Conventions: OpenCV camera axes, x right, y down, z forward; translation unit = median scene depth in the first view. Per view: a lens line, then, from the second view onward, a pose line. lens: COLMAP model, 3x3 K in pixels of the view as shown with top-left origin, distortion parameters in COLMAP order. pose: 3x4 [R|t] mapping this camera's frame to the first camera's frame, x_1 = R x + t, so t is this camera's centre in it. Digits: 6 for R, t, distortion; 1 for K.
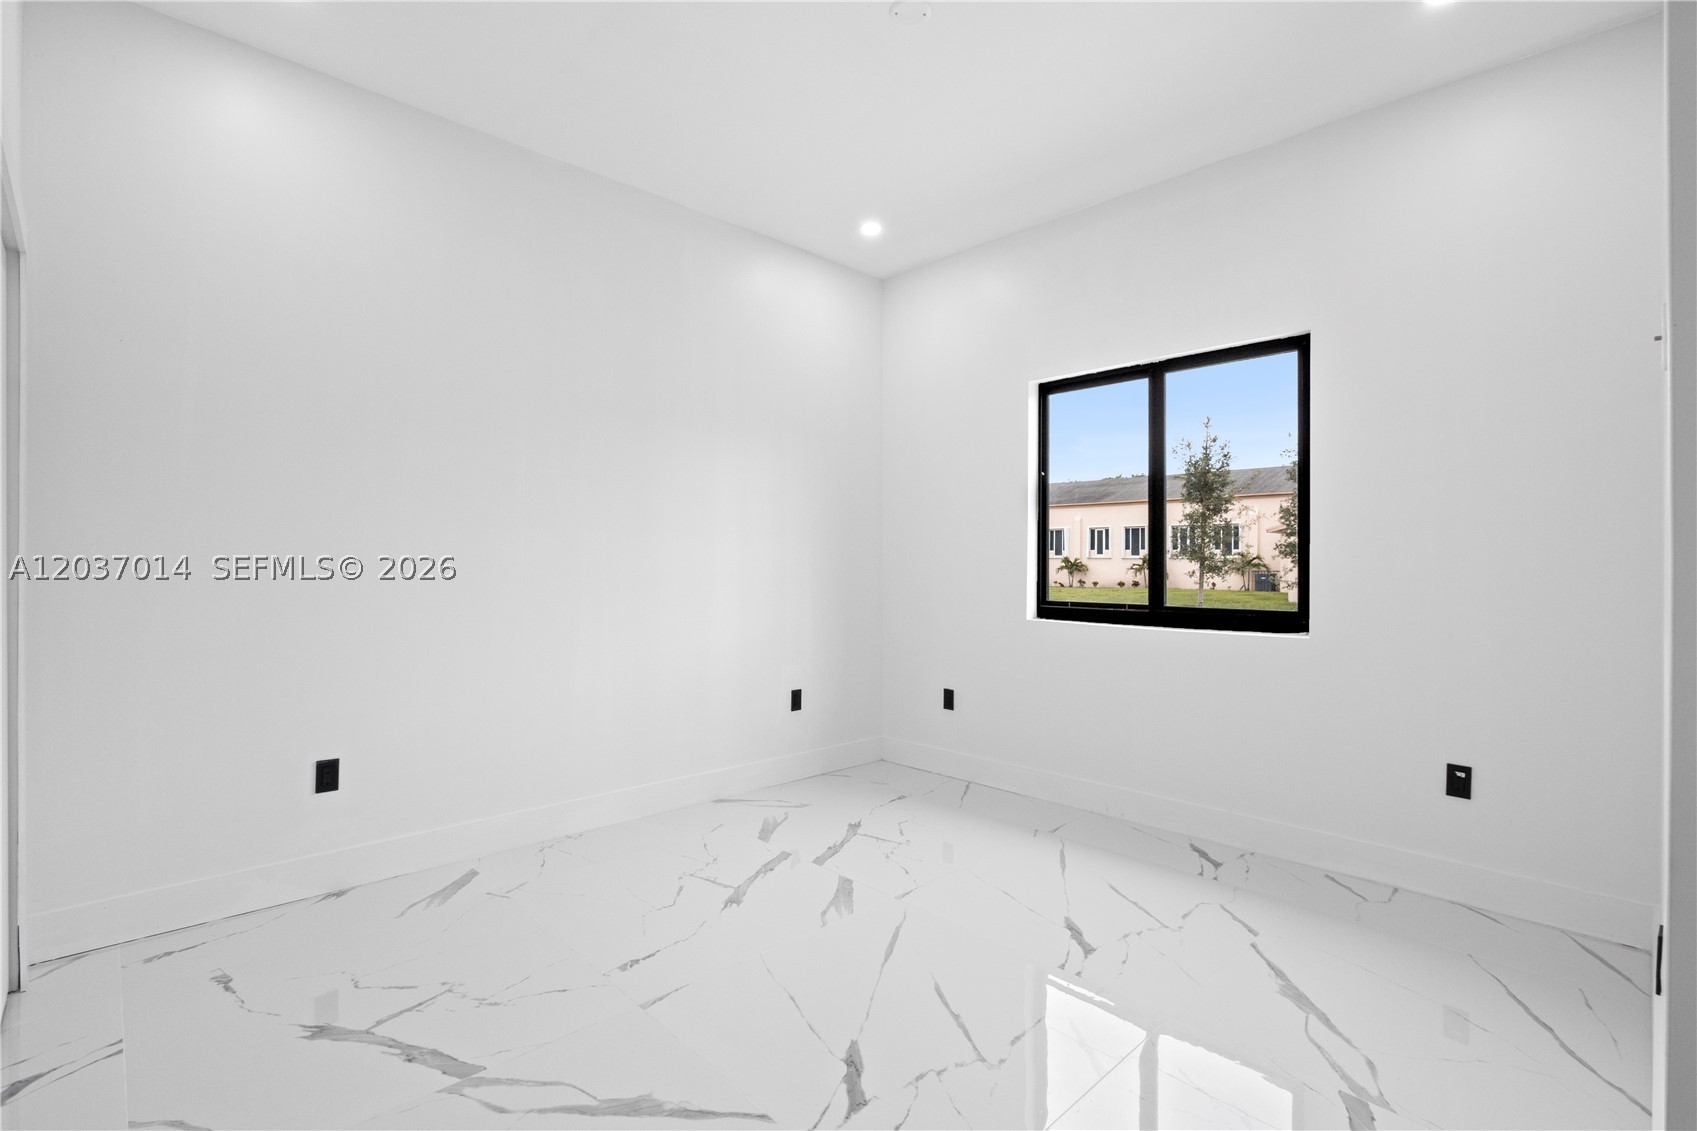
lens RADIAL K [[794.8, 0, 840.5], [0, 794.8, 551.7], [0, 0, 1]] dist [-0.003078, 0.001093]
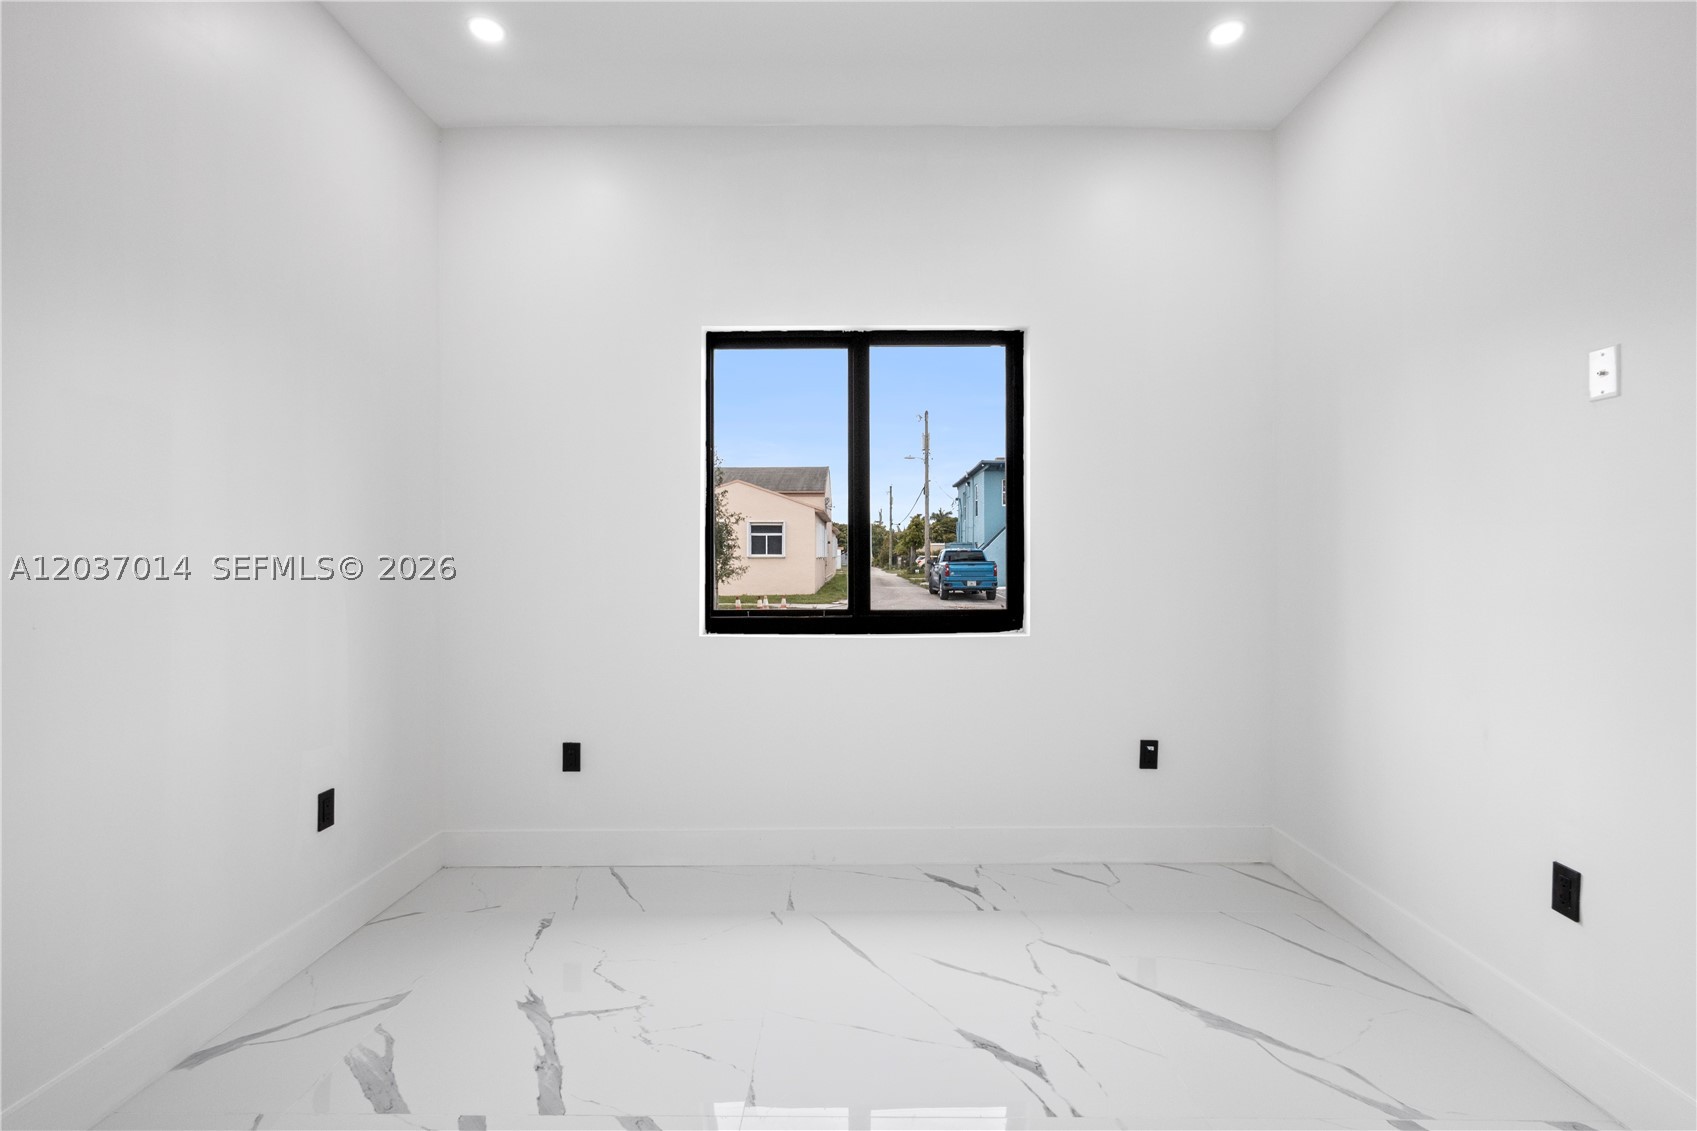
lens RADIAL K [[794.8, 0, 849.7], [0, 794.8, 550.3], [0, 0, 1]] dist [-0.003078, 0.001093]
pose [[0.684755, 0.002514, 0.728769, -0.273803], [-0.005700, 0.999982, 0.001907, 0.000656], [-0.728751, -0.005460, 0.684757, 0.449593]]
